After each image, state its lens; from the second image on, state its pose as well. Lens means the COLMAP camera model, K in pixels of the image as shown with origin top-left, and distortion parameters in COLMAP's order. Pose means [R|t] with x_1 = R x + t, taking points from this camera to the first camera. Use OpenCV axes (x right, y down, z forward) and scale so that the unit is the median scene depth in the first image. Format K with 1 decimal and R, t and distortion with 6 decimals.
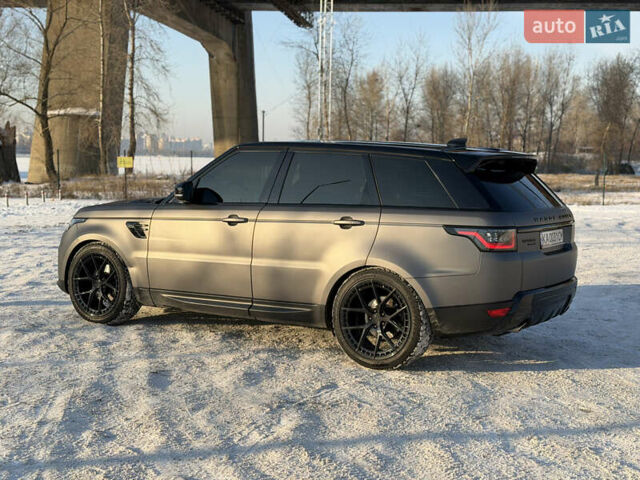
lens RADIAL K [[880.0, 0, 320.0], [0, 880.0, 240.0], [0, 0, 1]] dist [0.176679, -0.265510]
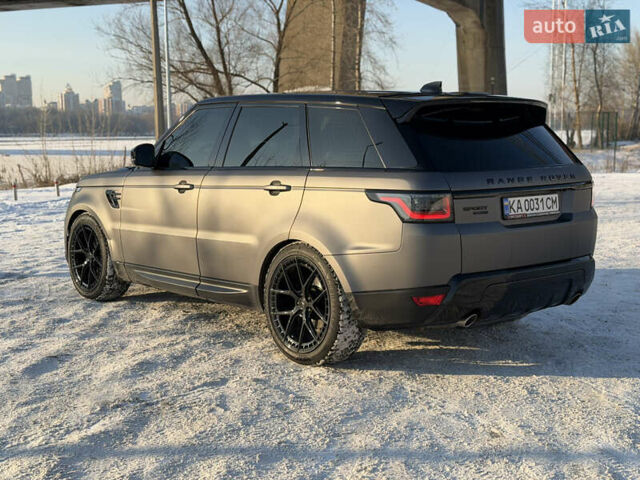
lens RADIAL K [[880.0, 0, 320.0], [0, 880.0, 240.0], [0, 0, 1]] dist [0.176679, -0.265510]
pose [[0.956031, 0.009208, -0.293122, 0.314762], [-0.000952, 0.999599, 0.028296, 0.006001], [0.293265, -0.026773, 0.955656, 0.210151]]
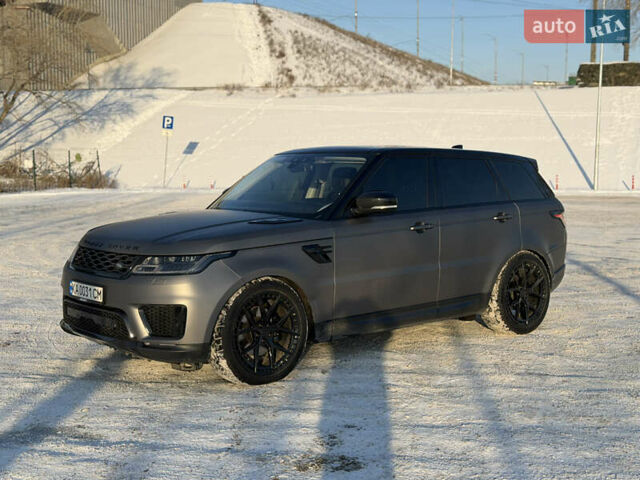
lens RADIAL K [[880.0, 0, 320.0], [0, 880.0, 240.0], [0, 0, 1]] dist [0.176679, -0.265510]
pose [[0.292139, -0.101498, 0.950975, -1.153380], [0.091537, 0.992755, 0.077837, -0.102805], [-0.951985, 0.064310, 0.299313, 0.874890]]
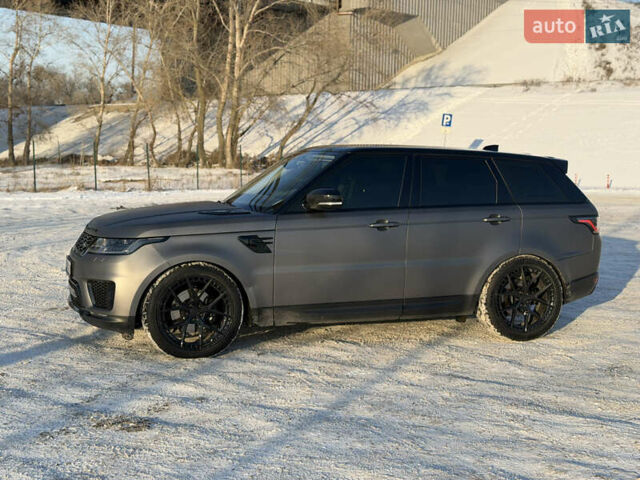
lens RADIAL K [[880.0, 0, 320.0], [0, 880.0, 240.0], [0, 0, 1]] dist [0.176679, -0.265510]
pose [[0.618275, -0.081207, 0.781755, -1.006881], [0.065288, 0.996517, 0.051881, -0.067262], [-0.783245, 0.018962, 0.621424, 0.460851]]
